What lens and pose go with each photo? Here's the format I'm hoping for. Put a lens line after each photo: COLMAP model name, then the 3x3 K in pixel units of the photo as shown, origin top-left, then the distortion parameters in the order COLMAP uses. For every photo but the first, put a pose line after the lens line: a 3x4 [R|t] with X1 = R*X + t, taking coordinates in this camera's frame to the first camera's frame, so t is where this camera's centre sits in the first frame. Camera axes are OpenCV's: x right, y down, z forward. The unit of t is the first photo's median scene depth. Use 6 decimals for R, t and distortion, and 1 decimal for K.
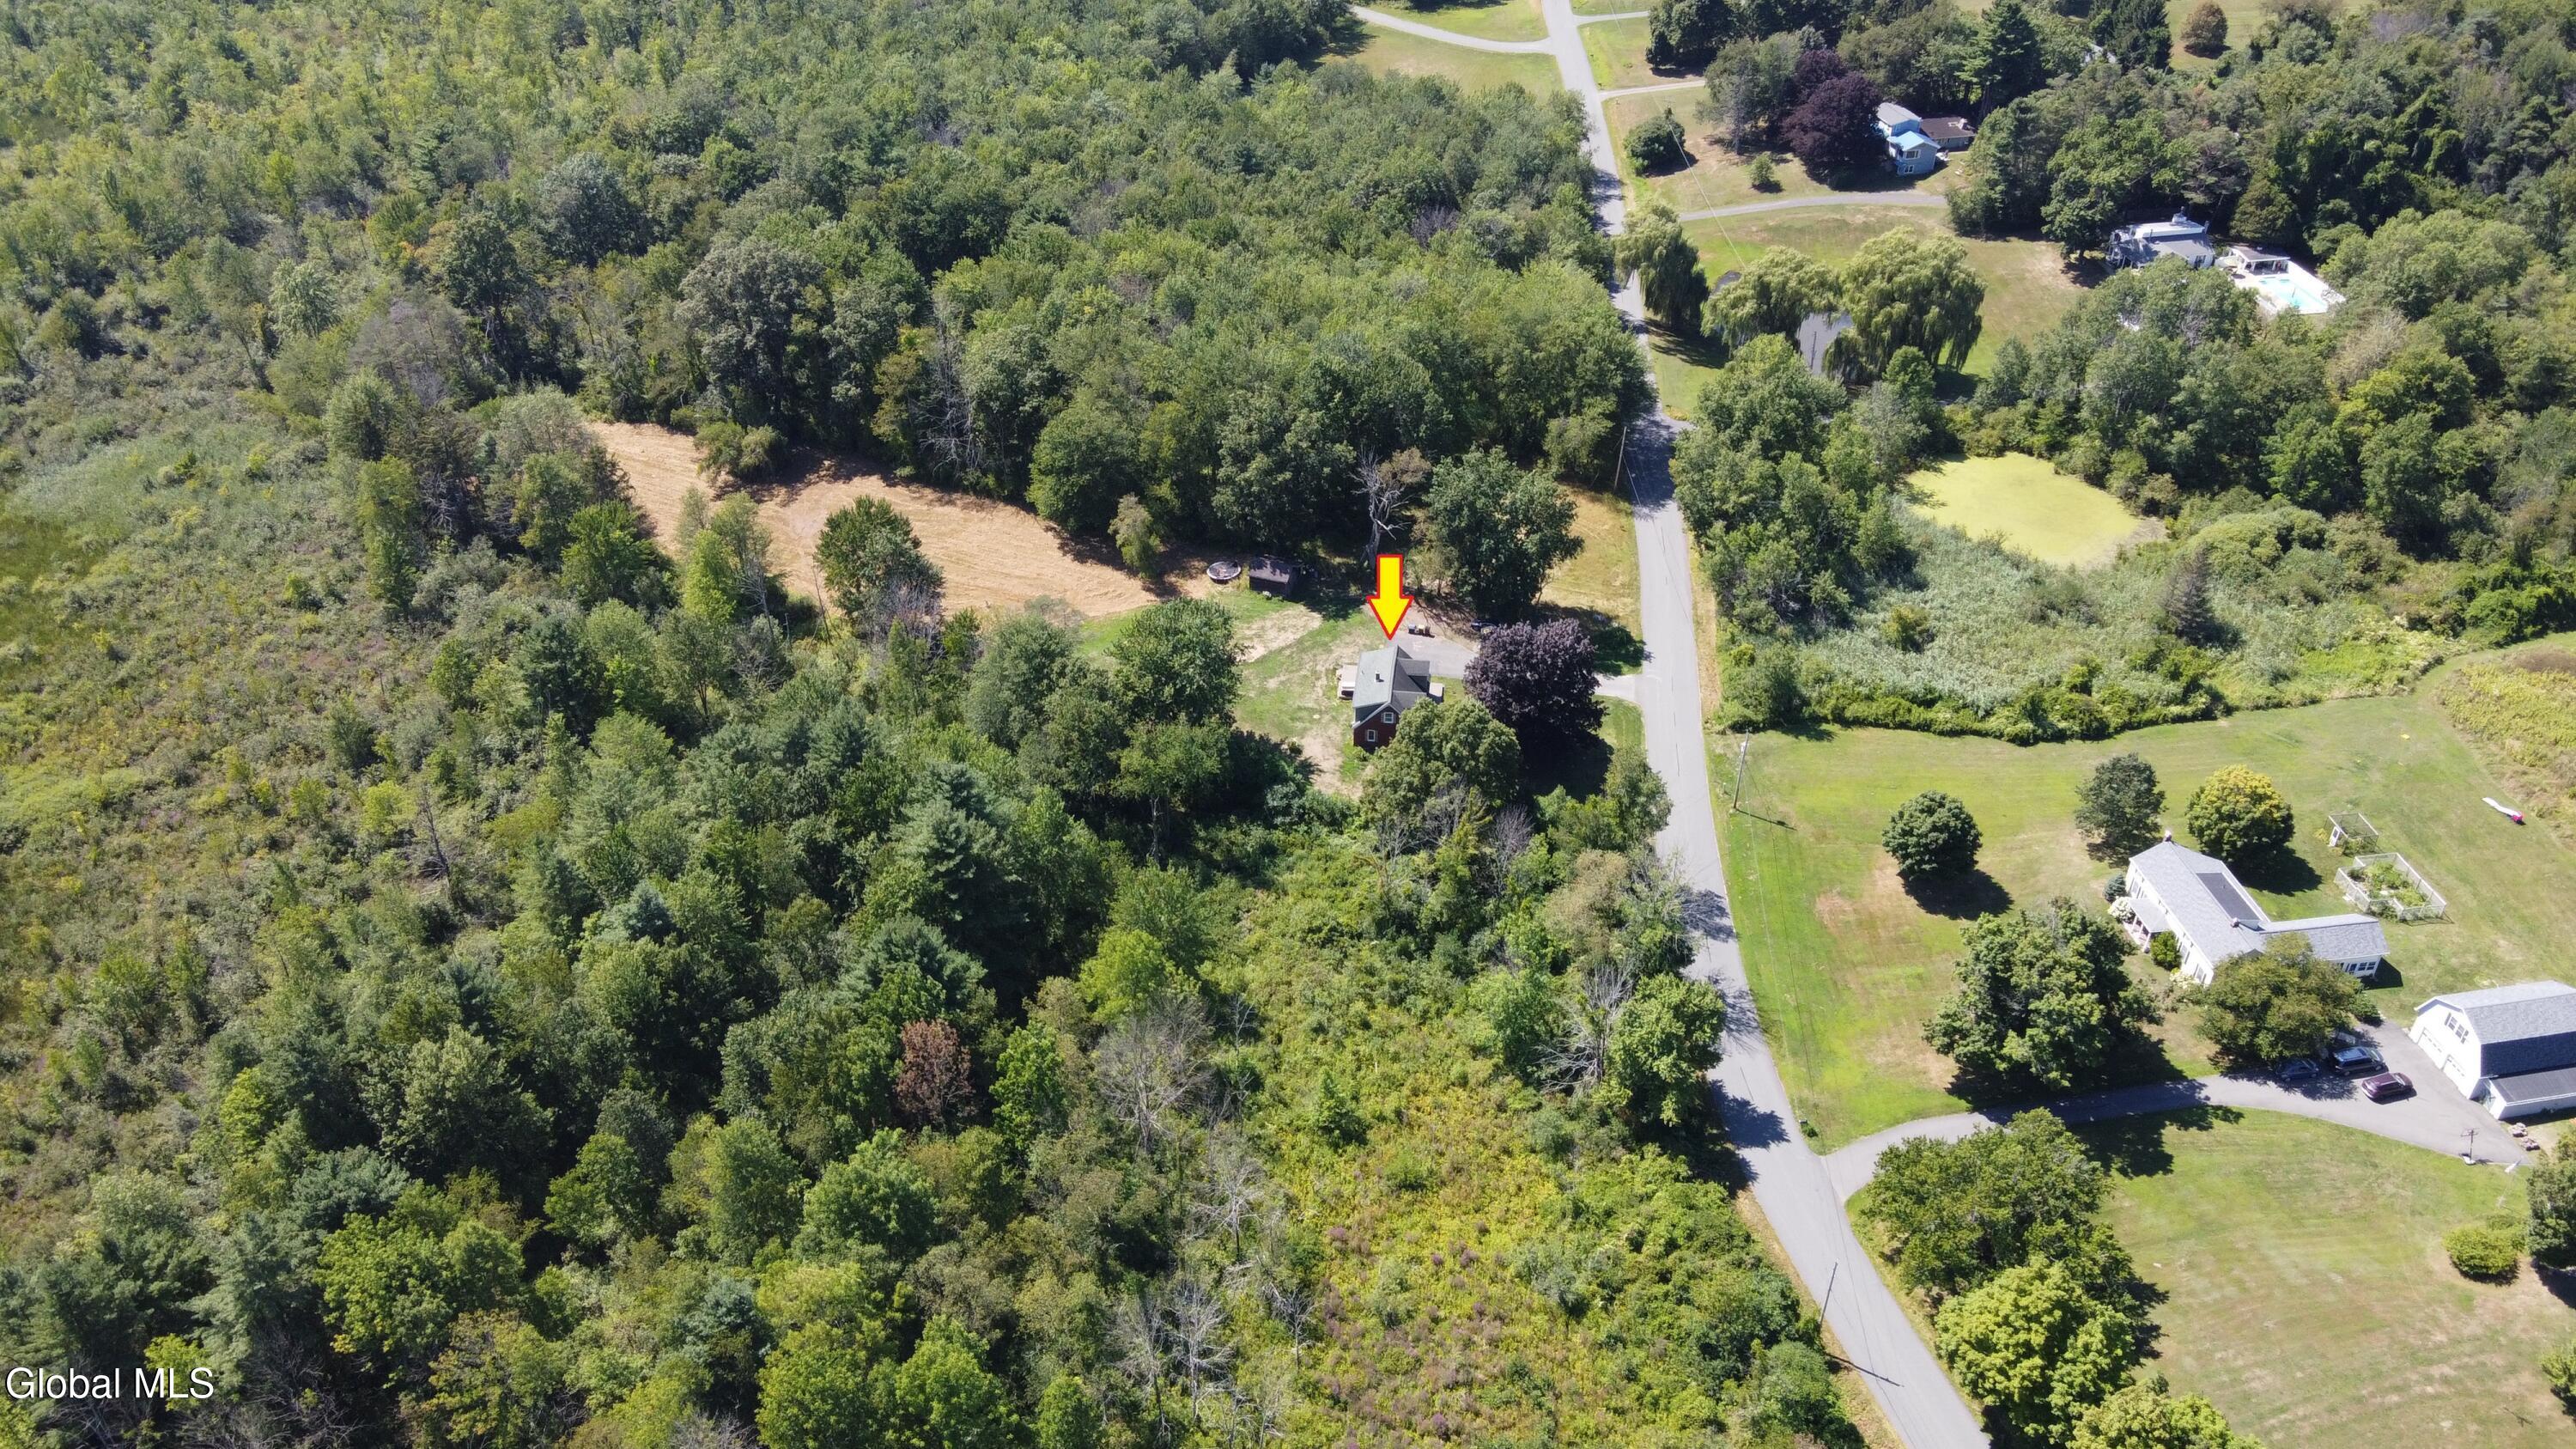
lens RADIAL K [[1978.2, 0, 1289.0], [0, 1978.2, 705.4], [0, 0, 1]] dist [-0.014424, 0.027963]
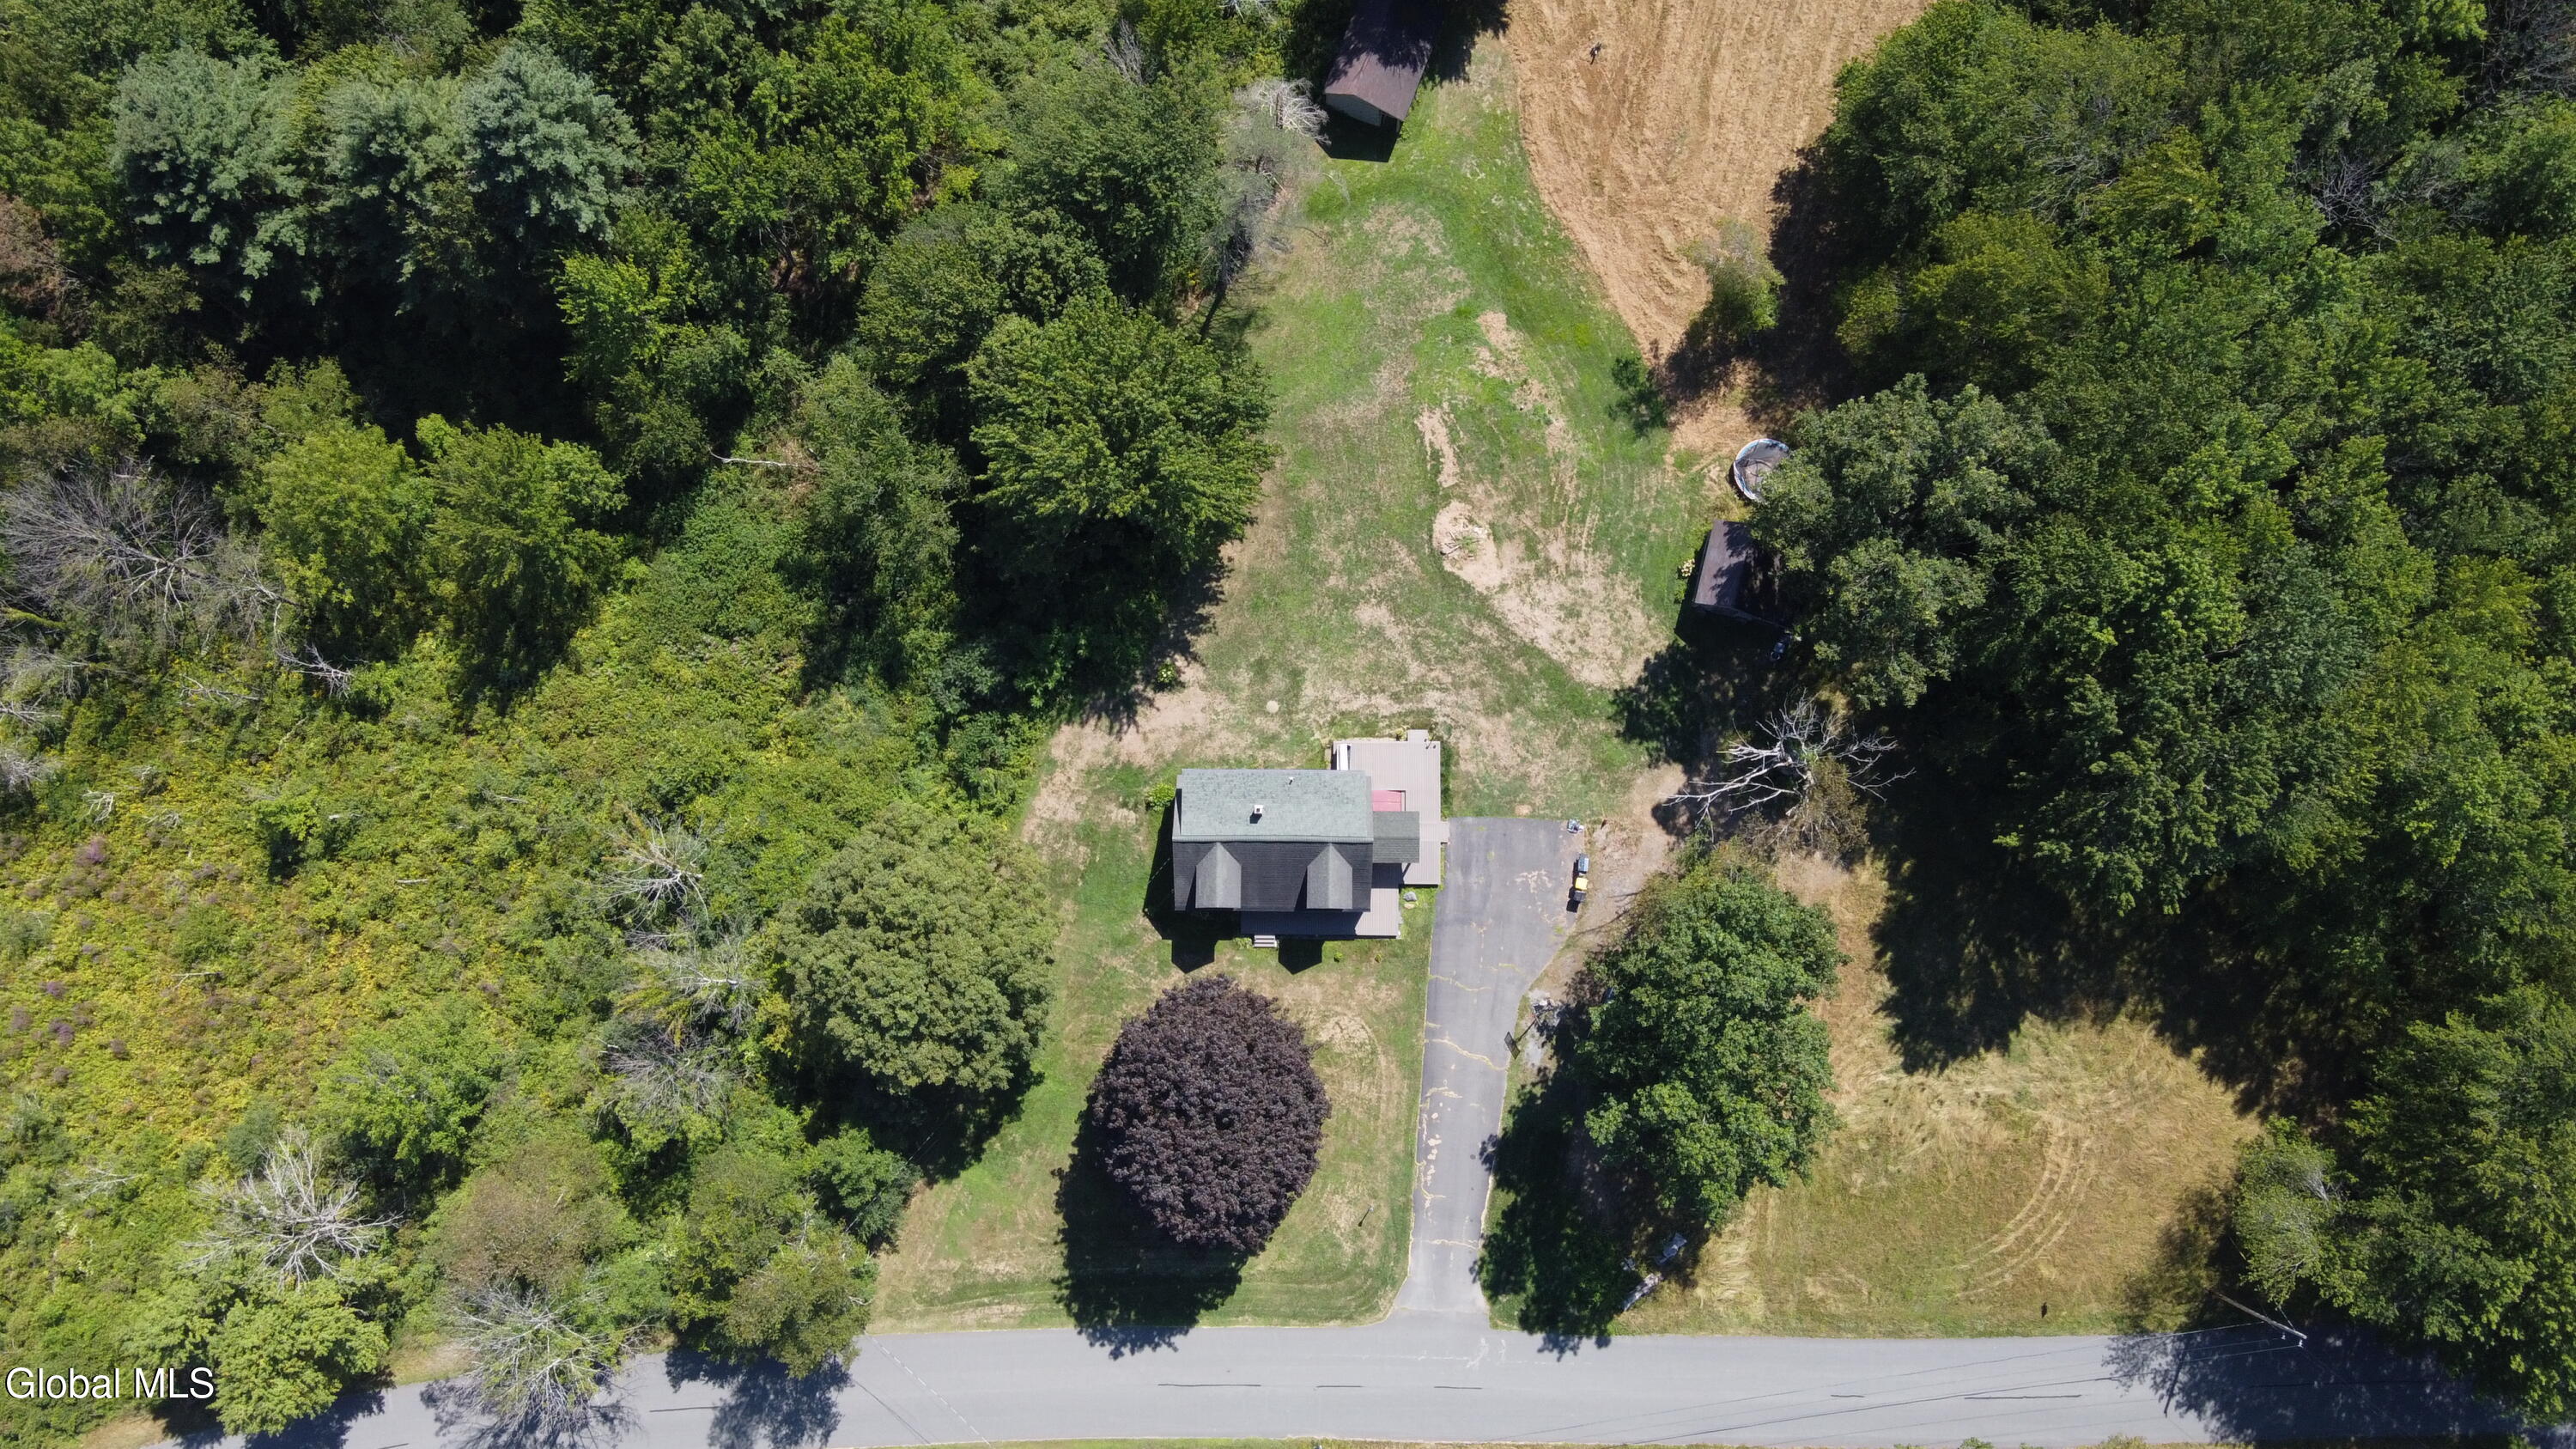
lens RADIAL K [[1978.2, 0, 1295.1], [0, 1978.2, 717.9], [0, 0, 1]] dist [-0.014424, 0.027963]
pose [[0.104918, 0.986178, -0.128237, 0.076632], [-0.572261, 0.165330, 0.803233, -0.381630], [0.813333, -0.010889, 0.581697, 0.612347]]
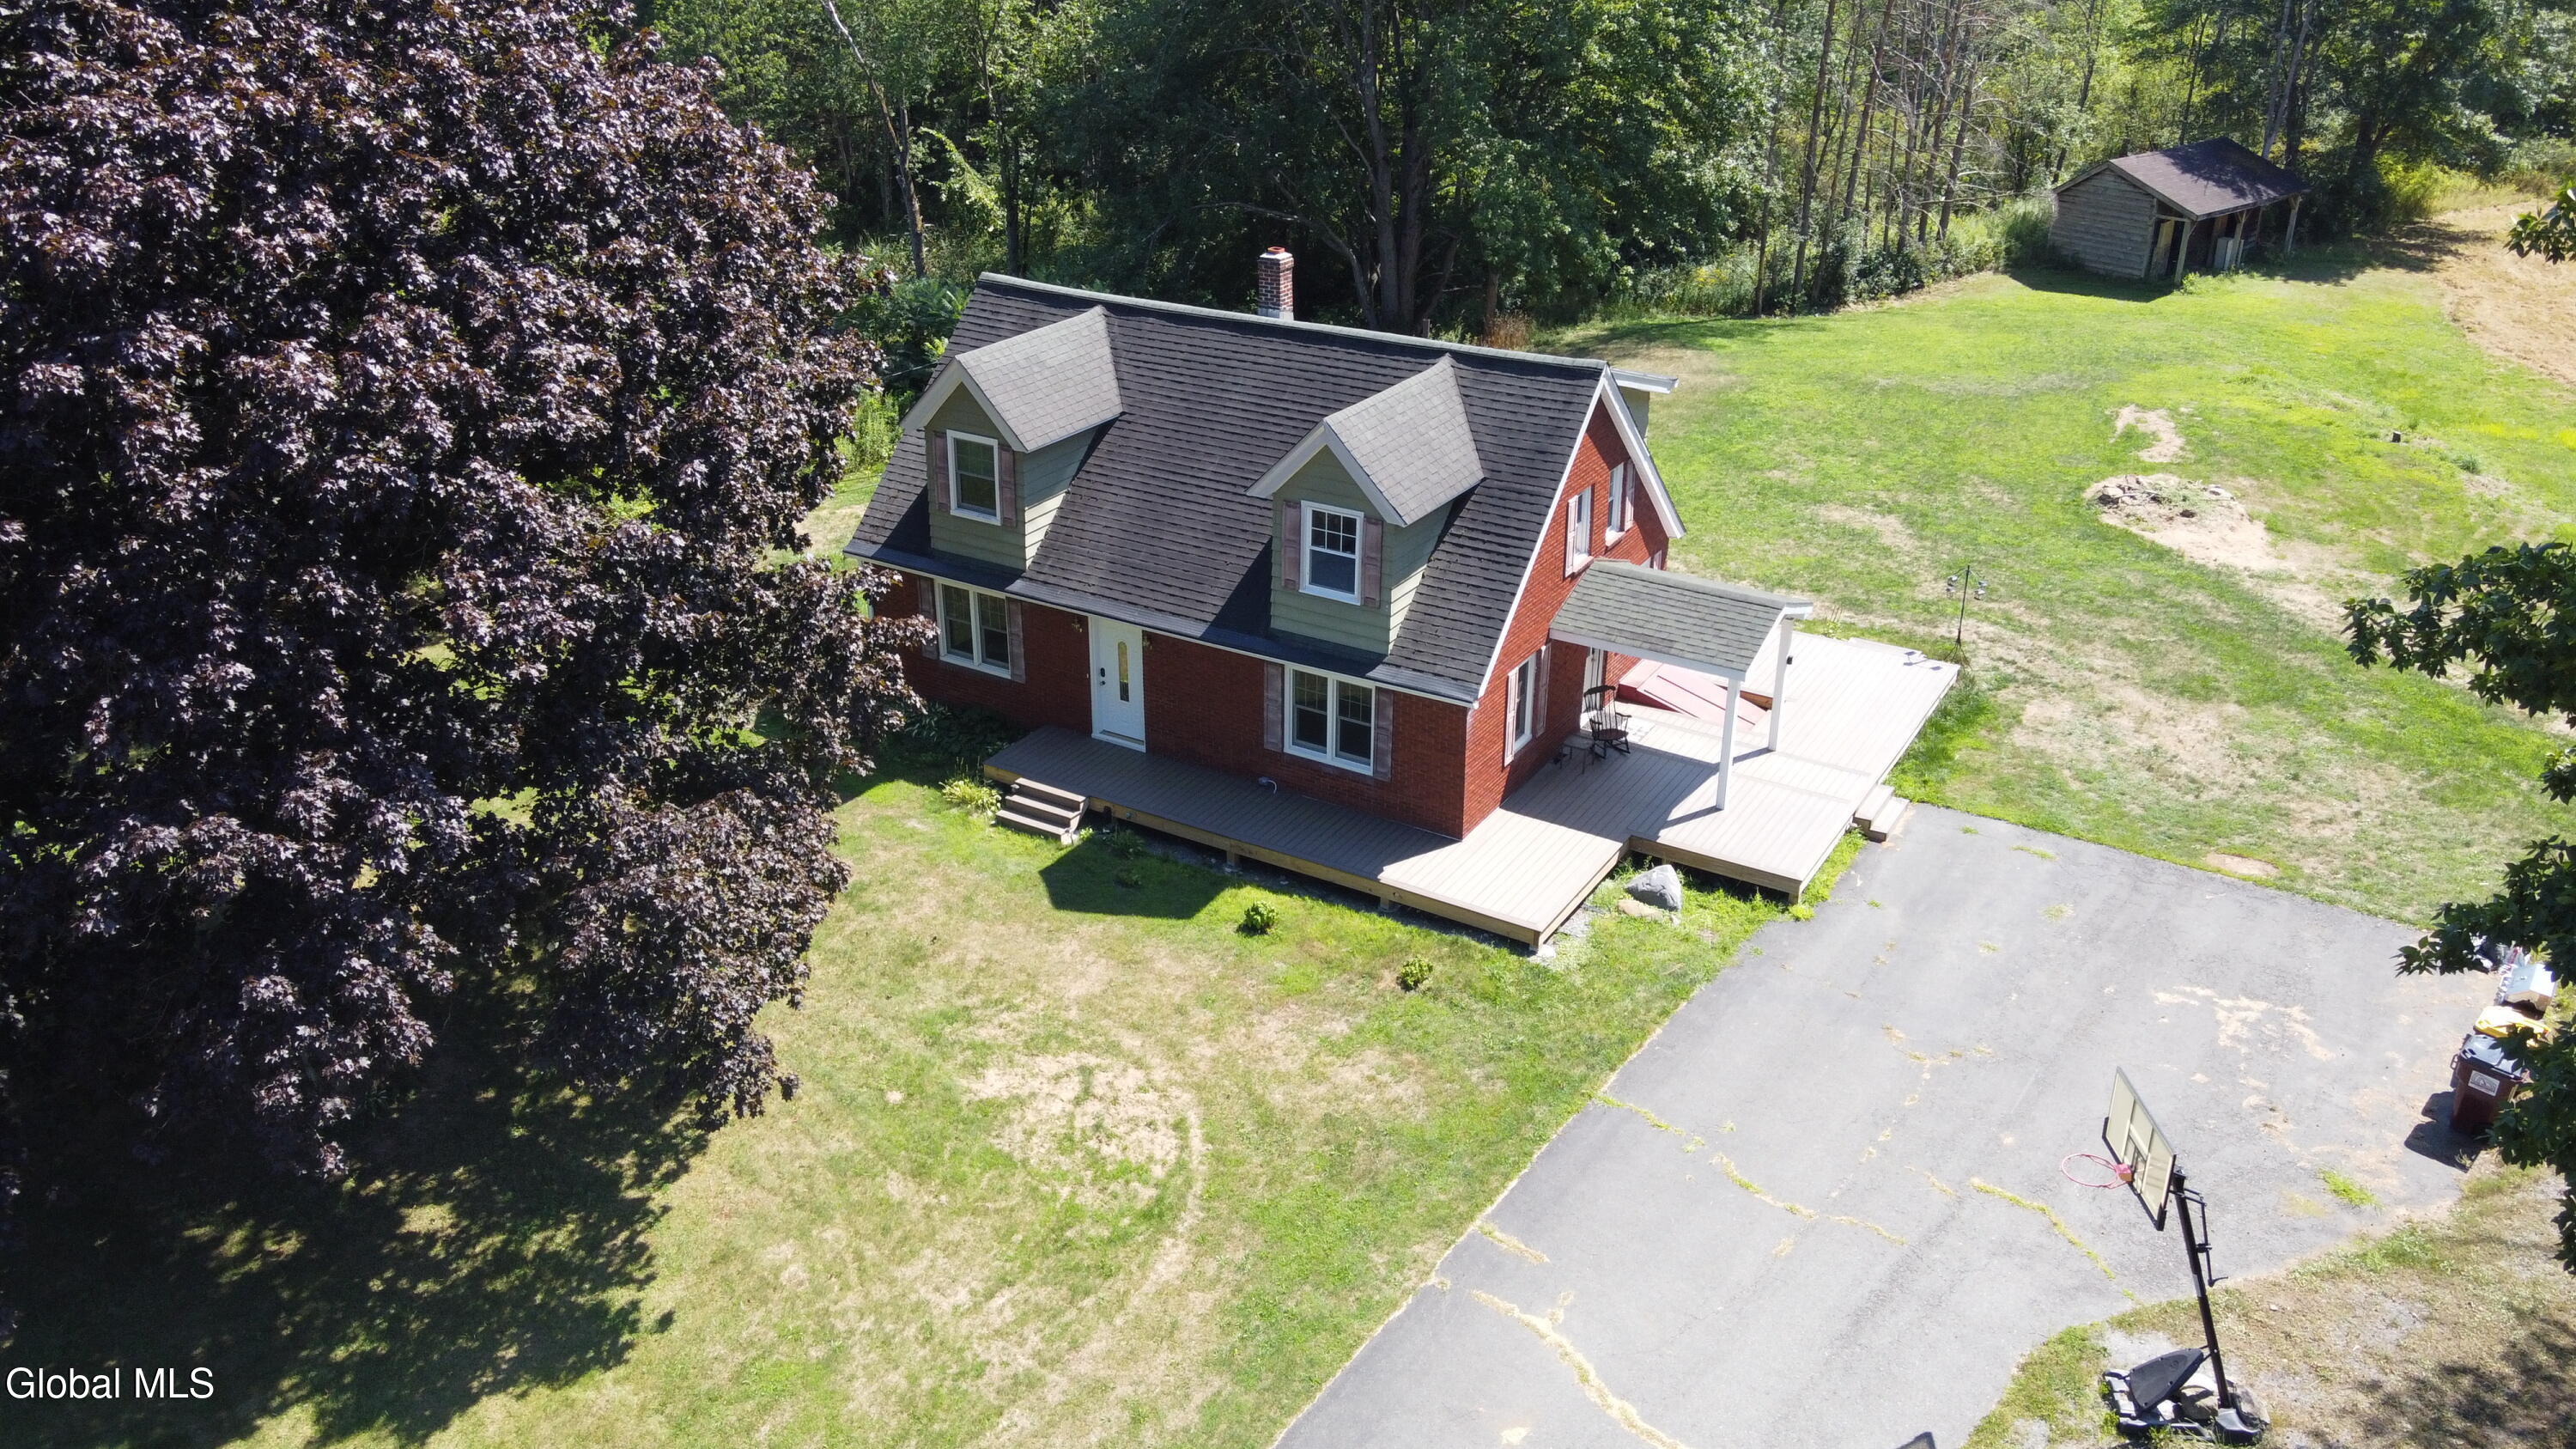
lens RADIAL K [[1978.2, 0, 1280.2], [0, 1978.2, 727.9], [0, 0, 1]] dist [-0.014424, 0.027963]
pose [[-0.421971, 0.379910, -0.823170, 0.157005], [-0.524094, 0.638661, 0.563416, -0.066942], [0.739774, 0.669164, -0.070388, 0.895712]]
